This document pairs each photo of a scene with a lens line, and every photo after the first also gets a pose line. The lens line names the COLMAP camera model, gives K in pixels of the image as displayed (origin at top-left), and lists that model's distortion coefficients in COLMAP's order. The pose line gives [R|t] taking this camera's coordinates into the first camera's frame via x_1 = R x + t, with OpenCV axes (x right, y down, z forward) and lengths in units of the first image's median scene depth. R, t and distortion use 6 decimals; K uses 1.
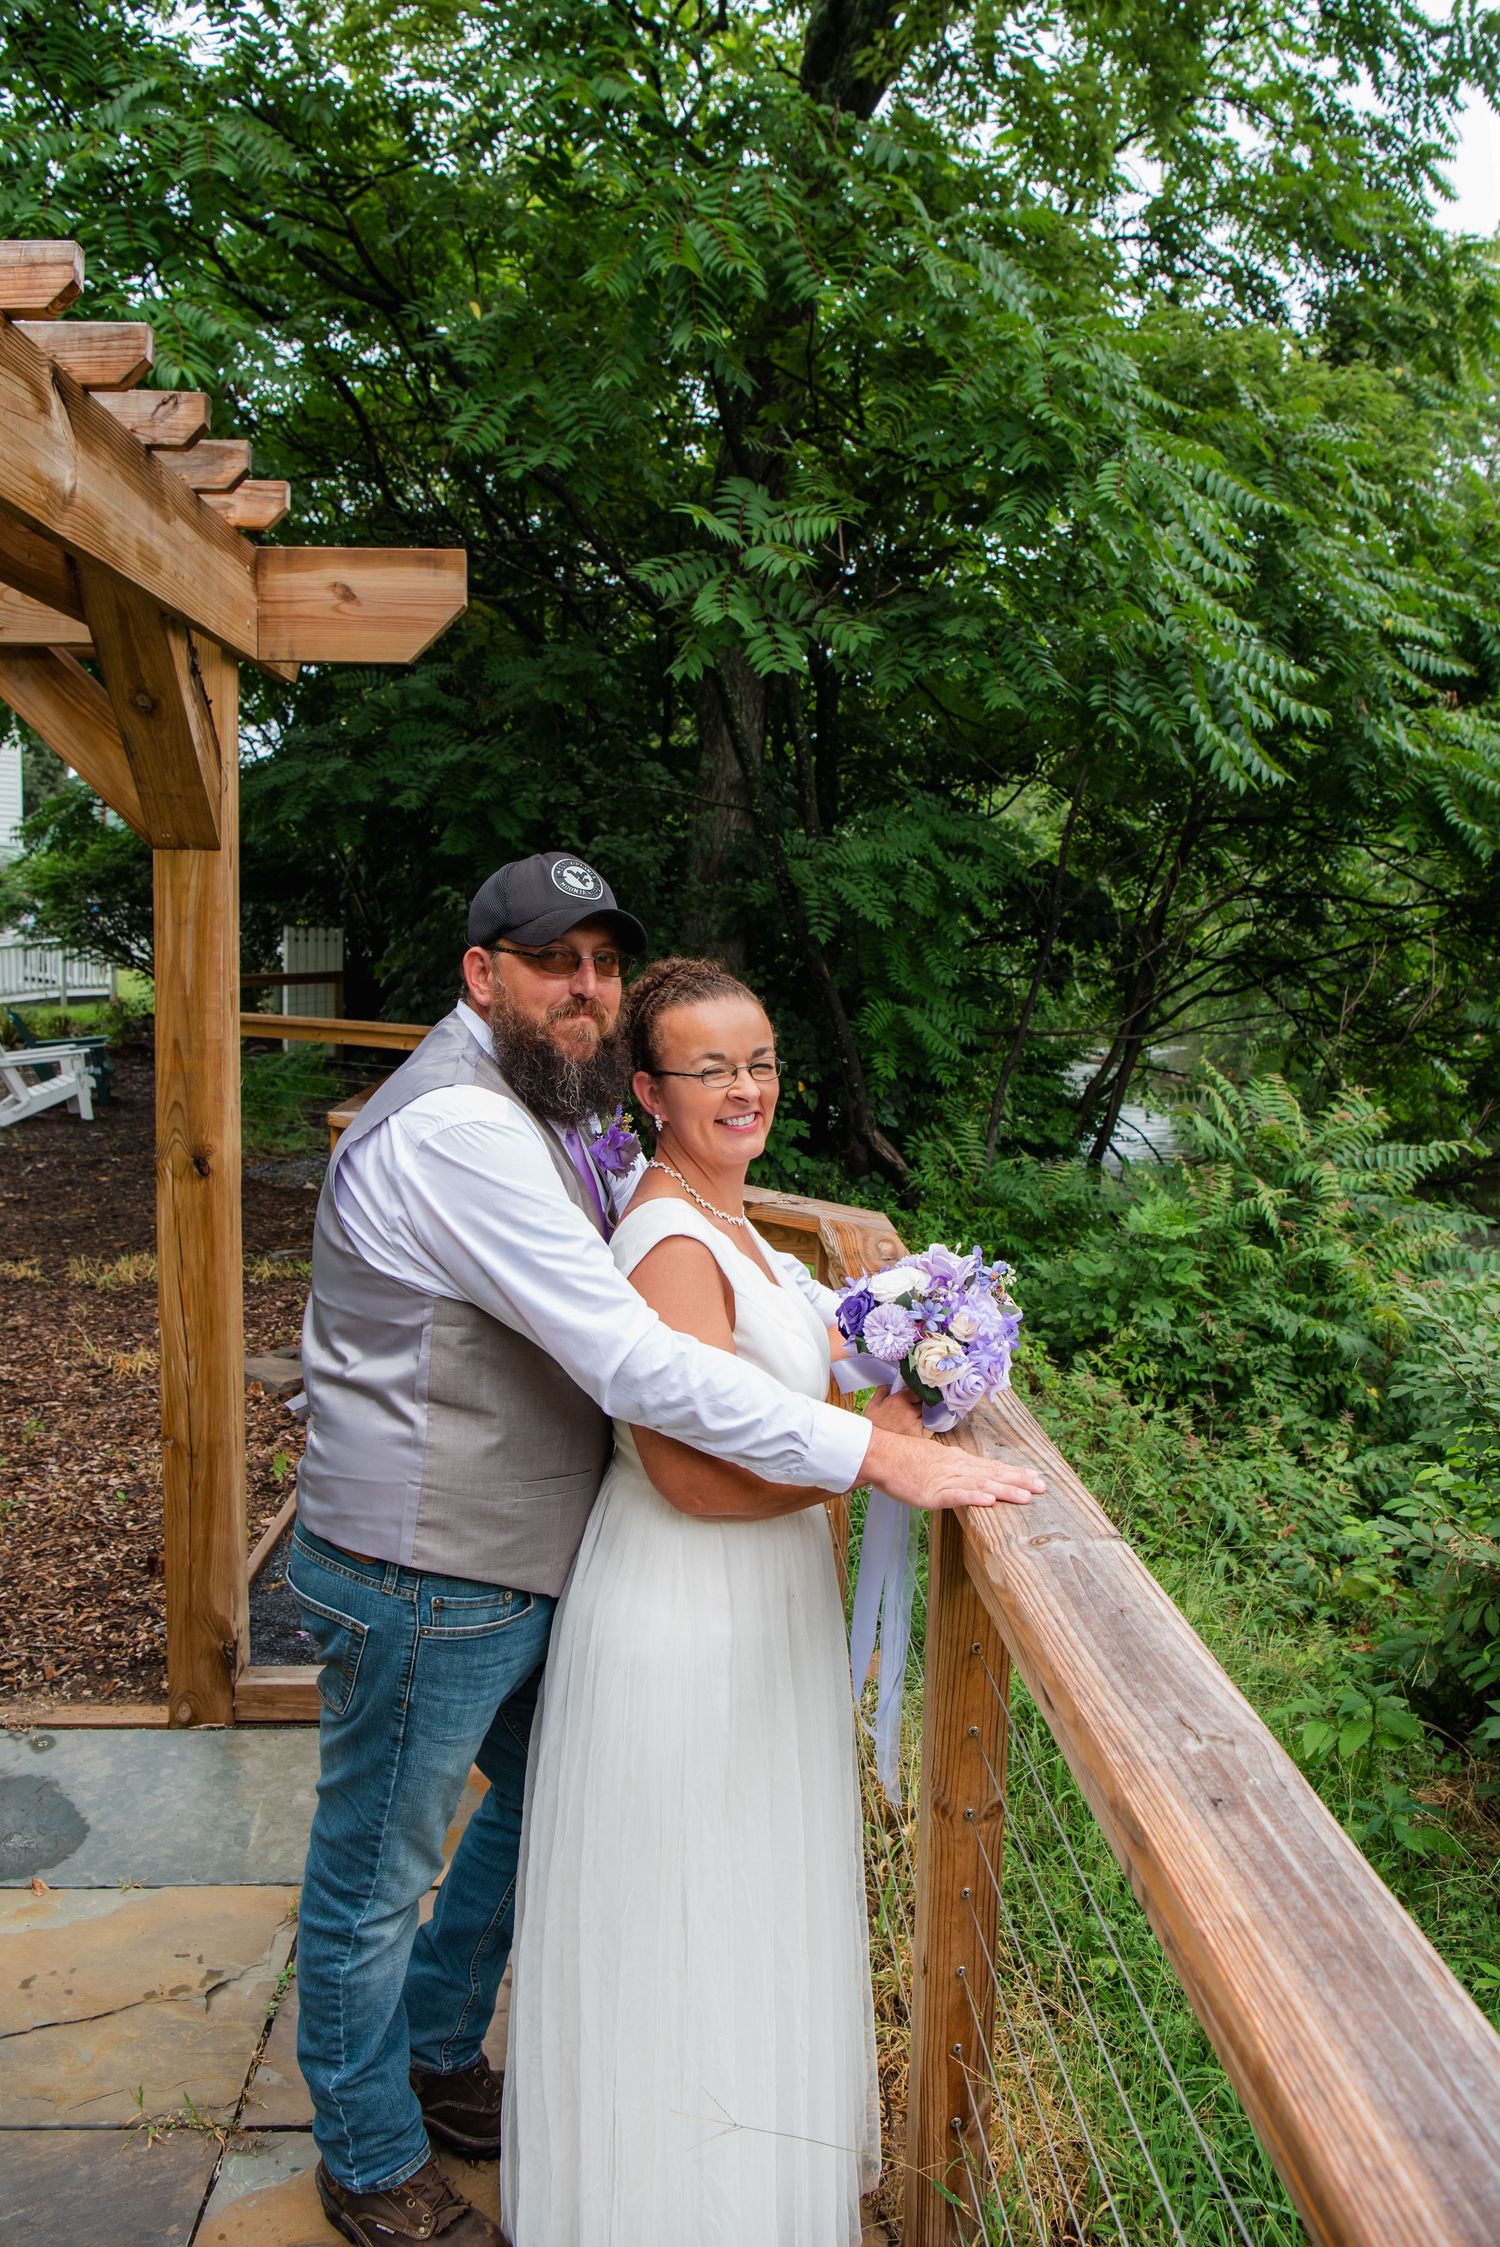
lens RADIAL K [[3711.3, 0, 750.0], [0, 3711.3, 1123.5], [0, 0, 1]] dist [0.060683, 0.168567]
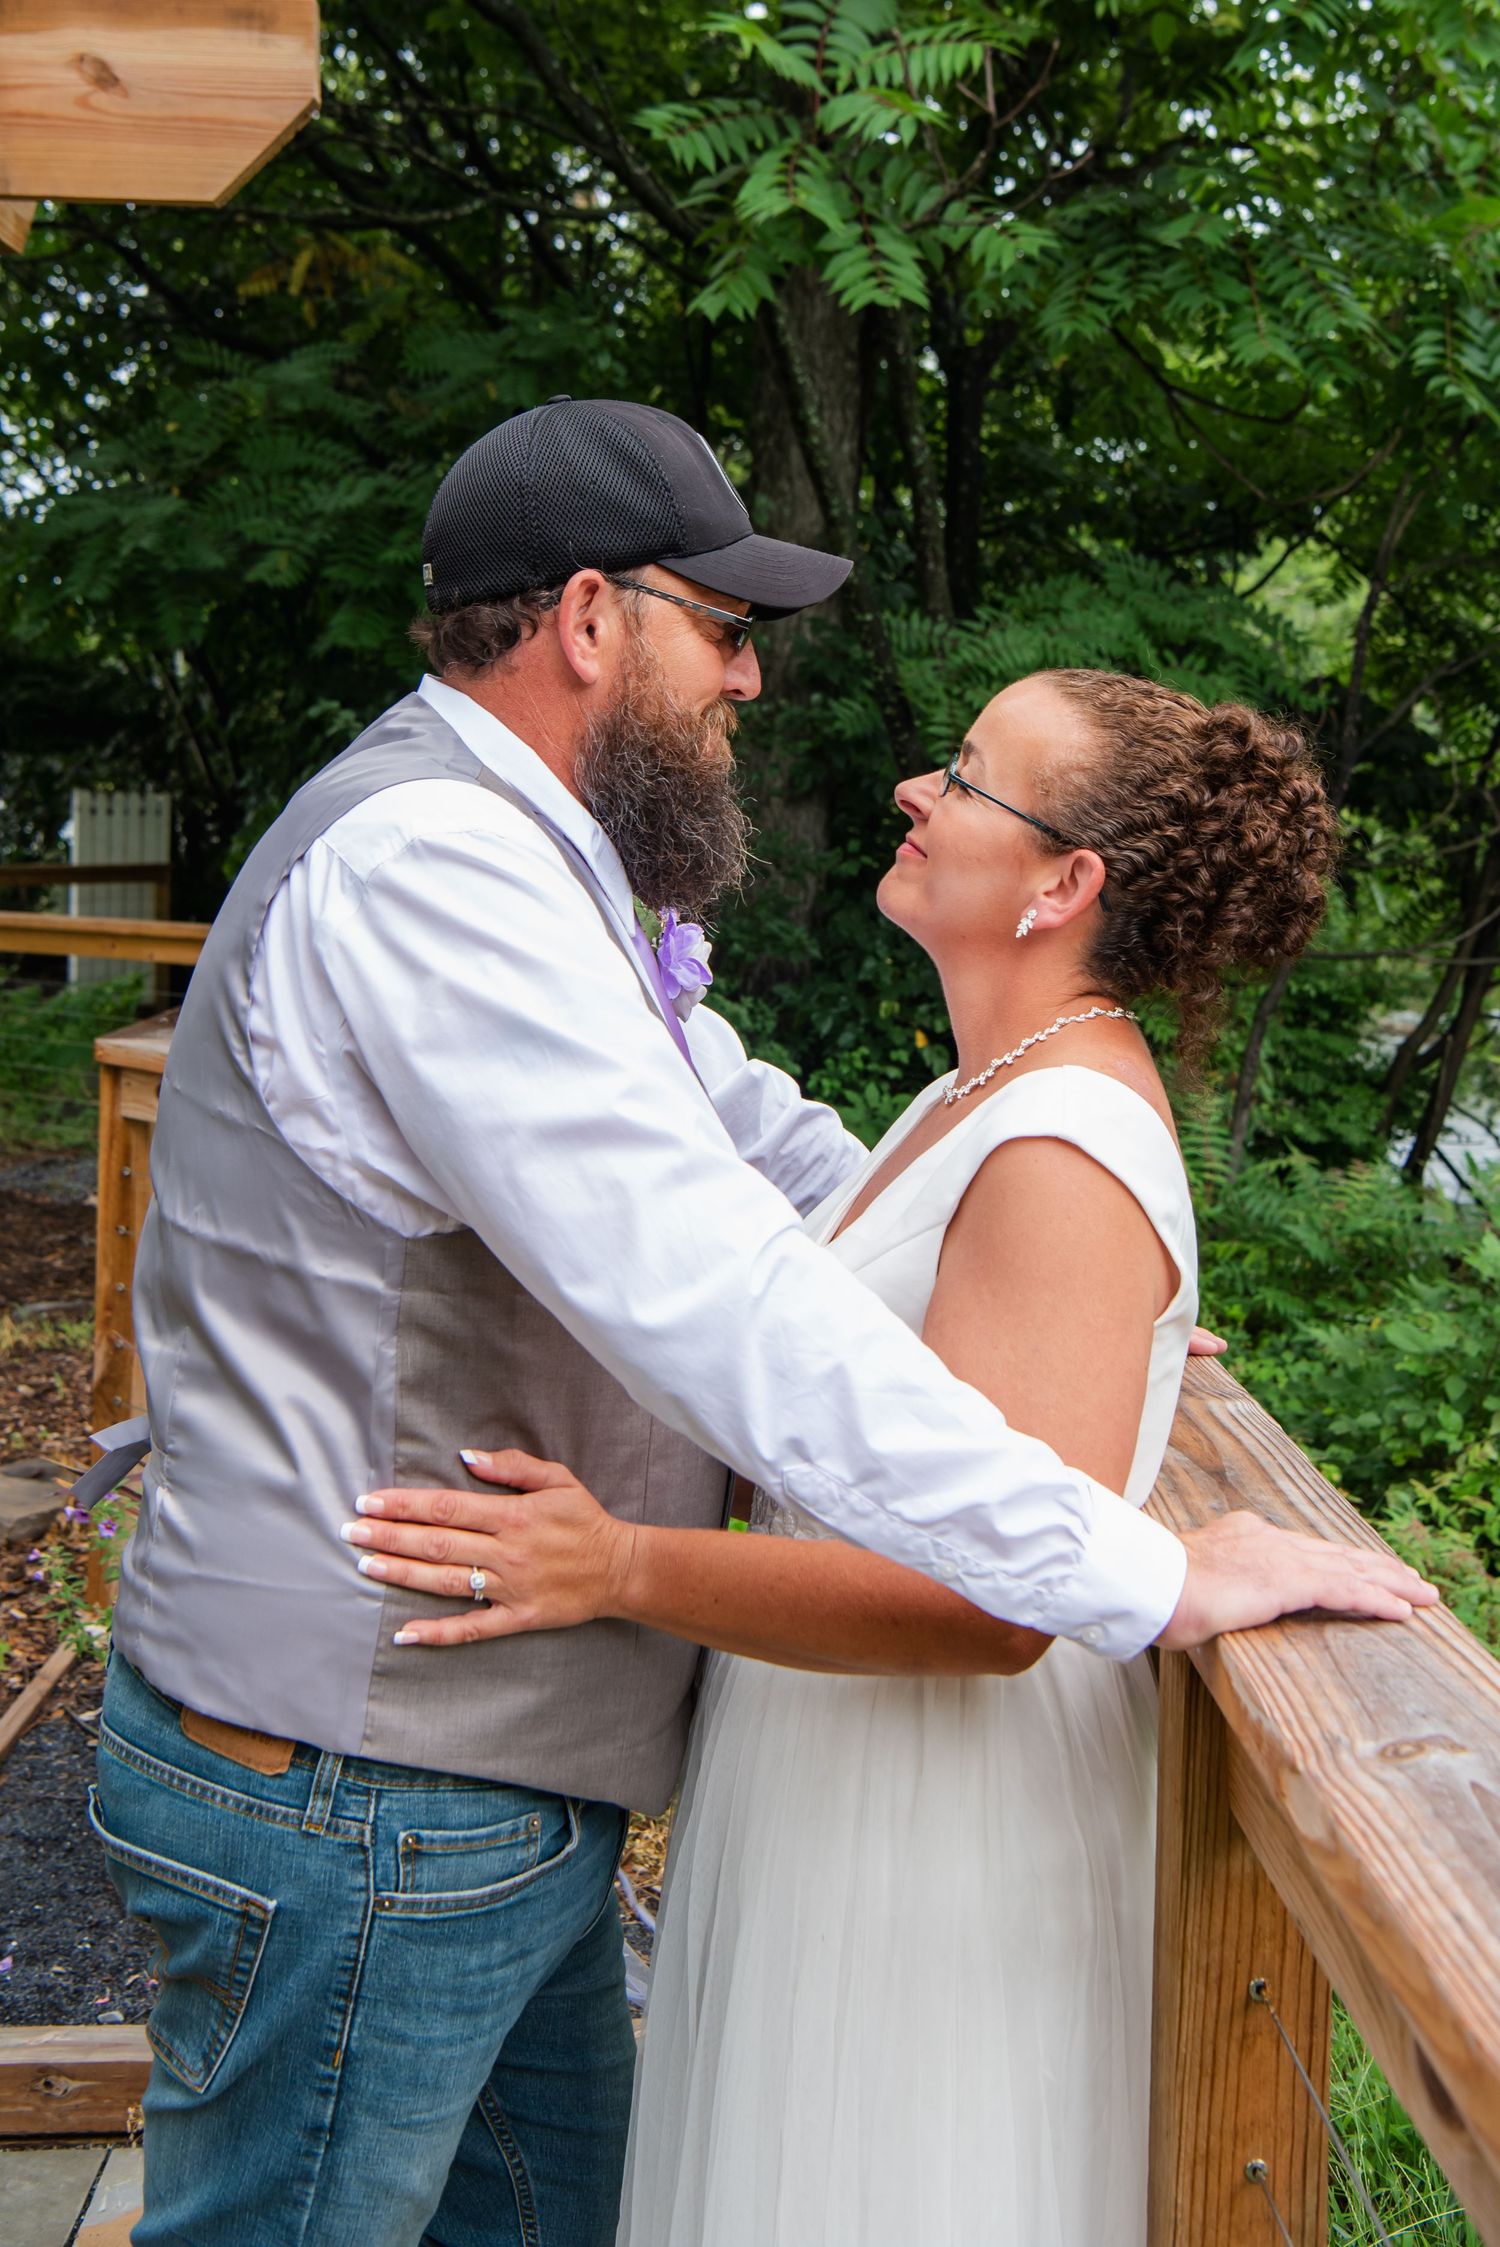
lens RADIAL K [[3711.3, 0, 750.0], [0, 3711.3, 1123.5], [0, 0, 1]] dist [0.060683, 0.168567]
pose [[0.999100, 0.007682, -0.041725, 0.012322], [-0.011931, 0.994655, -0.102558, 0.066160], [0.040714, 0.102964, 0.993851, 0.418678]]
